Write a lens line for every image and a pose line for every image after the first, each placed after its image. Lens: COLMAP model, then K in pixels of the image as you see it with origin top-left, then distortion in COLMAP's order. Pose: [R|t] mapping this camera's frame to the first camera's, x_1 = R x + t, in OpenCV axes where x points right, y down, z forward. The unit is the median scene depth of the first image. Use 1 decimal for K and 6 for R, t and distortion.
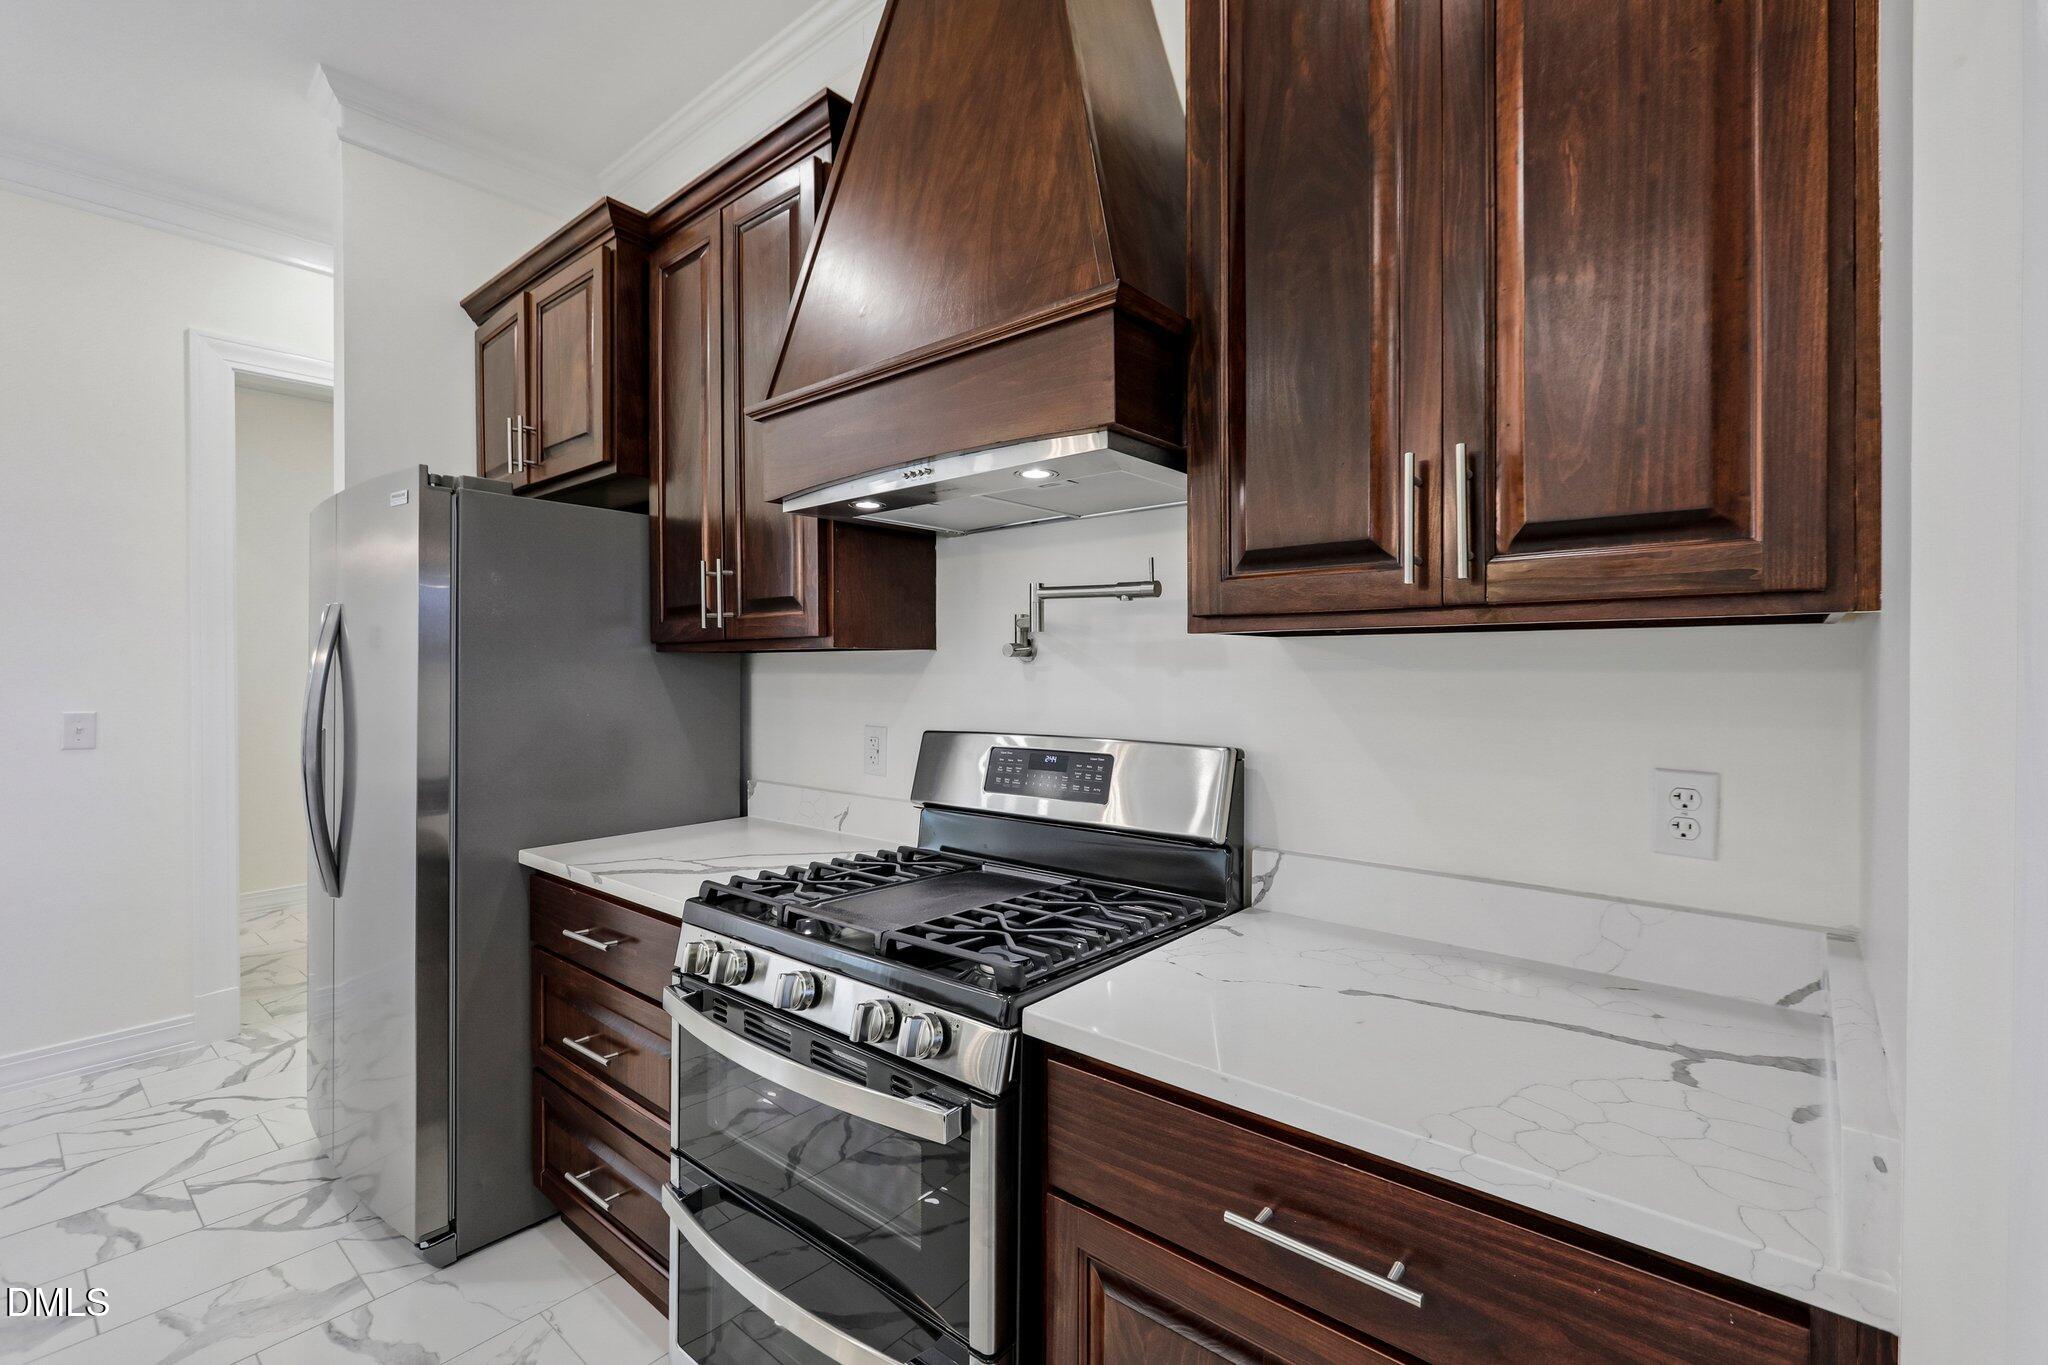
lens RADIAL K [[894.9, 0, 1015.1], [0, 894.9, 676.3], [0, 0, 1]] dist [-0.010571, 0.005232]
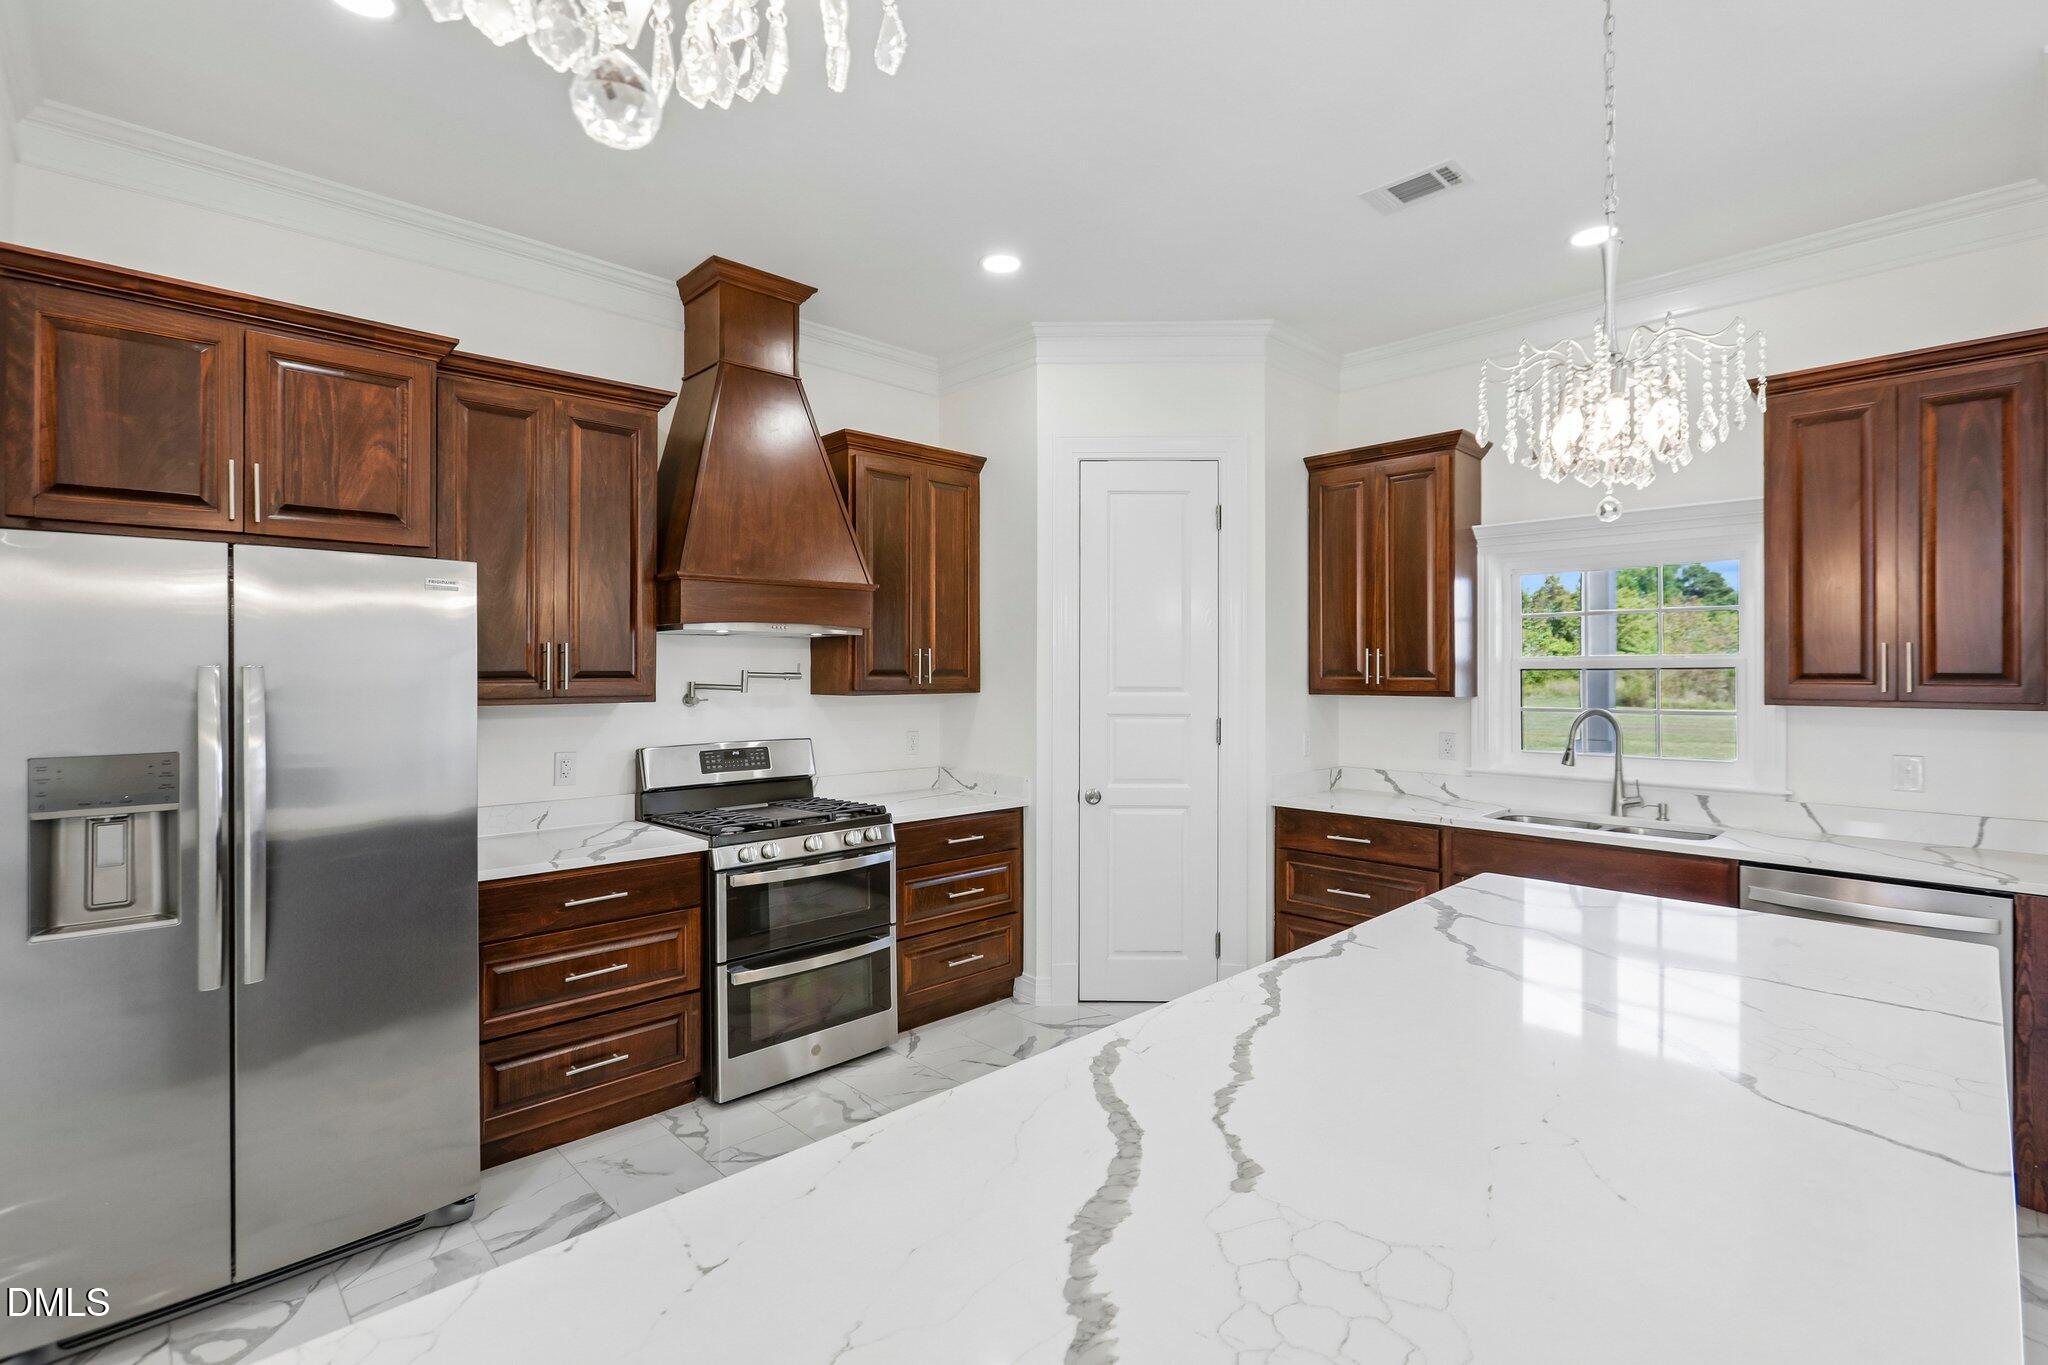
lens RADIAL K [[979.6, 0, 1021.2], [0, 979.6, 679.2], [0, 0, 1]] dist [-0.006006, -0.000542]
pose [[0.082350, 0.002269, 0.996601, -2.363920], [0.013414, 0.999904, -0.003385, -0.067603], [-0.996513, 0.013647, 0.082312, 0.163572]]
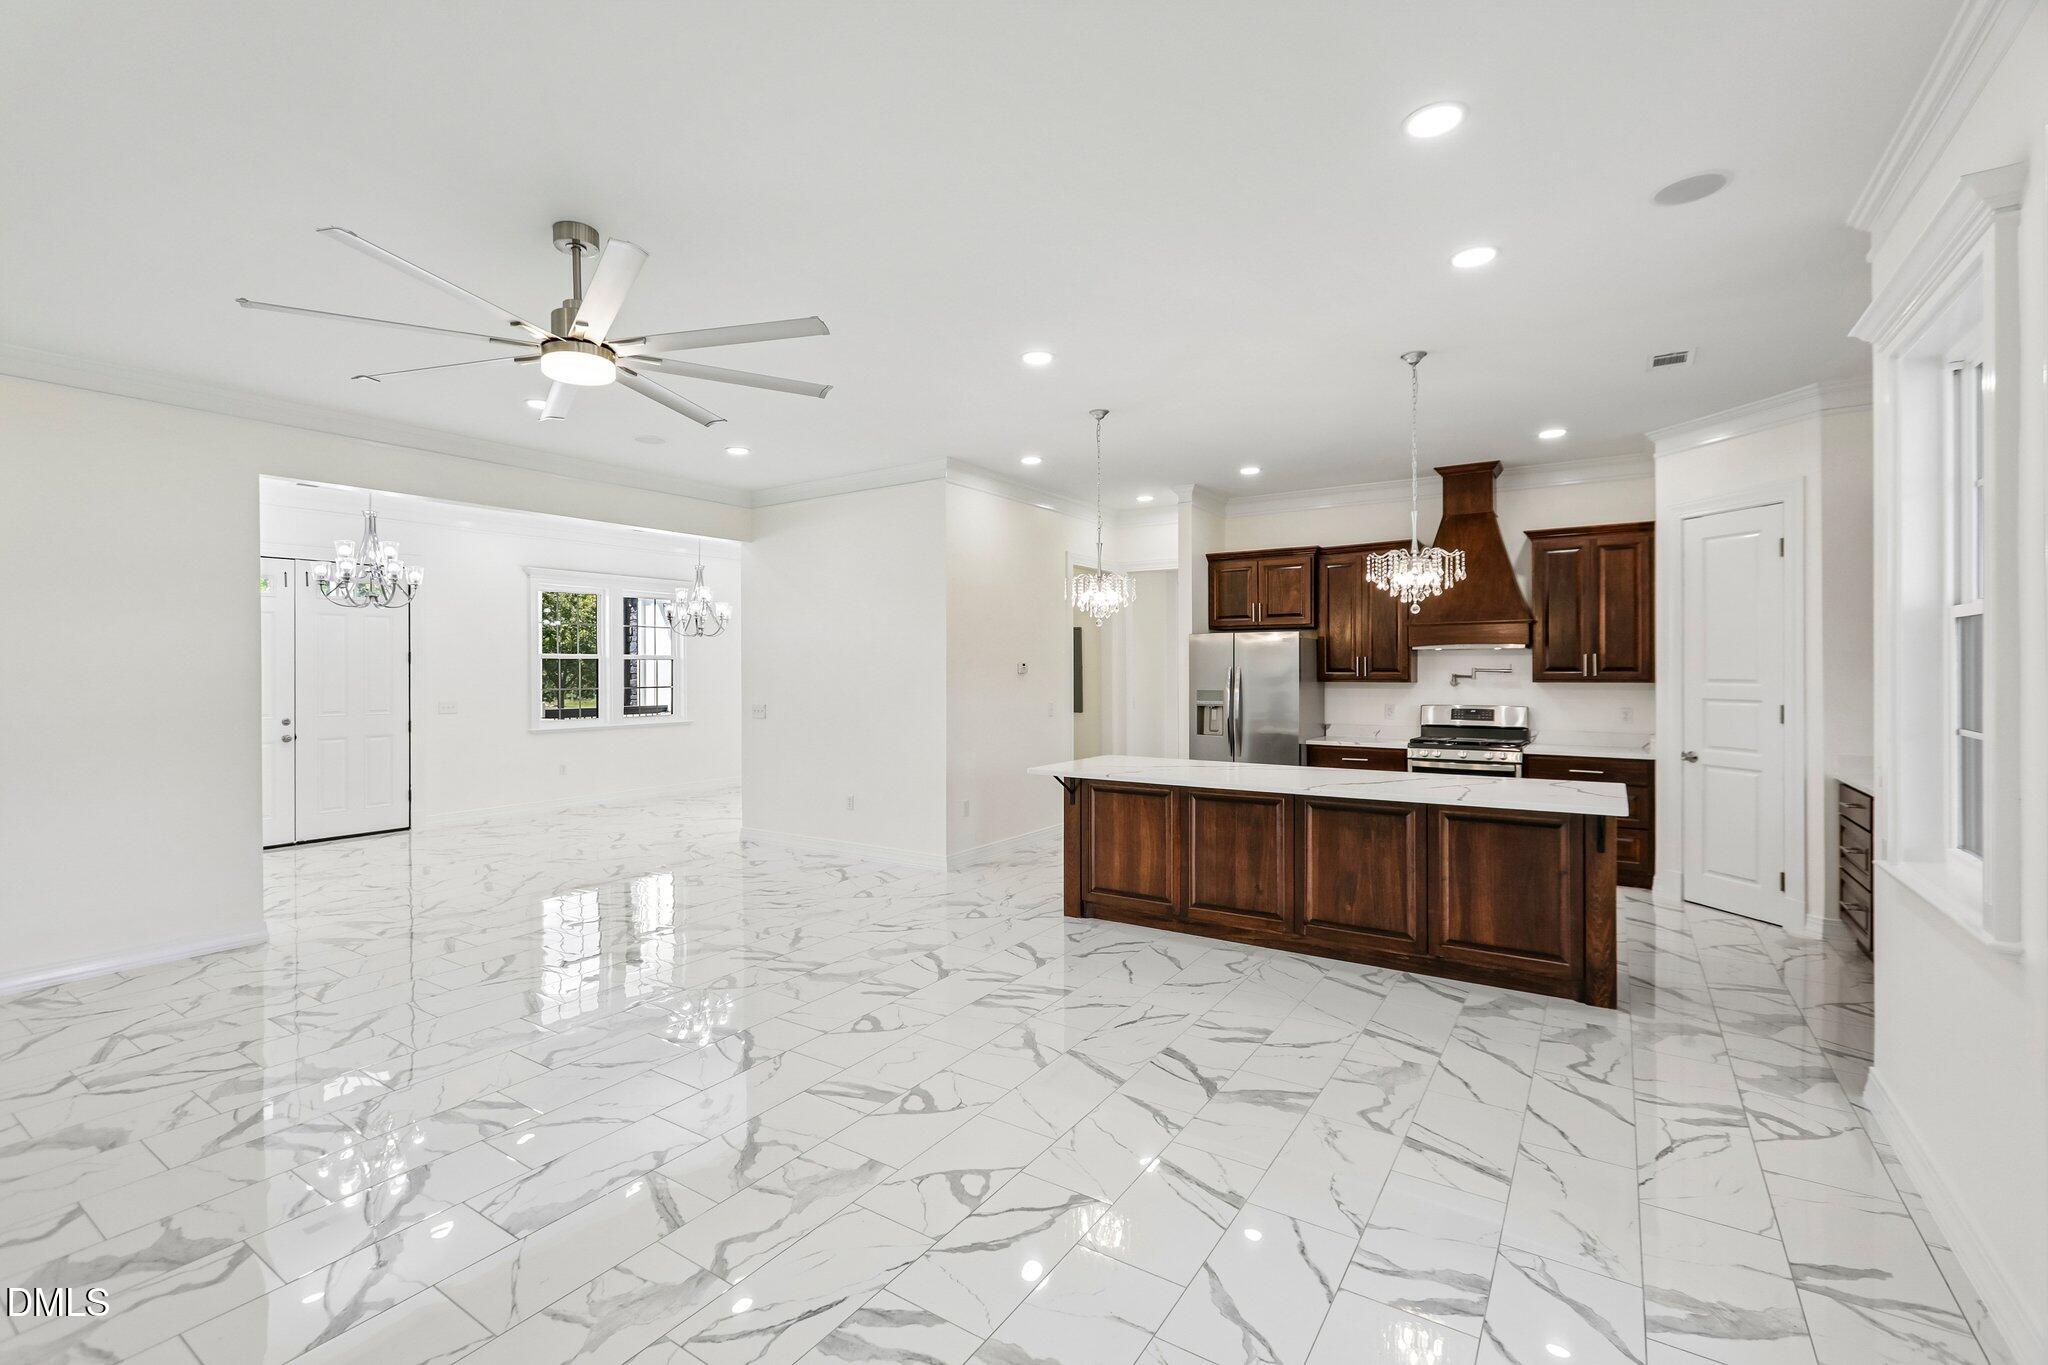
lens RADIAL K [[894.9, 0, 1023.6], [0, 894.9, 666.8], [0, 0, 1]] dist [-0.010571, 0.005232]
pose [[0.991427, 0.008057, 0.130414, -2.680666], [-0.005401, 0.999771, -0.020711, -0.012963], [-0.130551, 0.019829, 0.991243, -2.918616]]
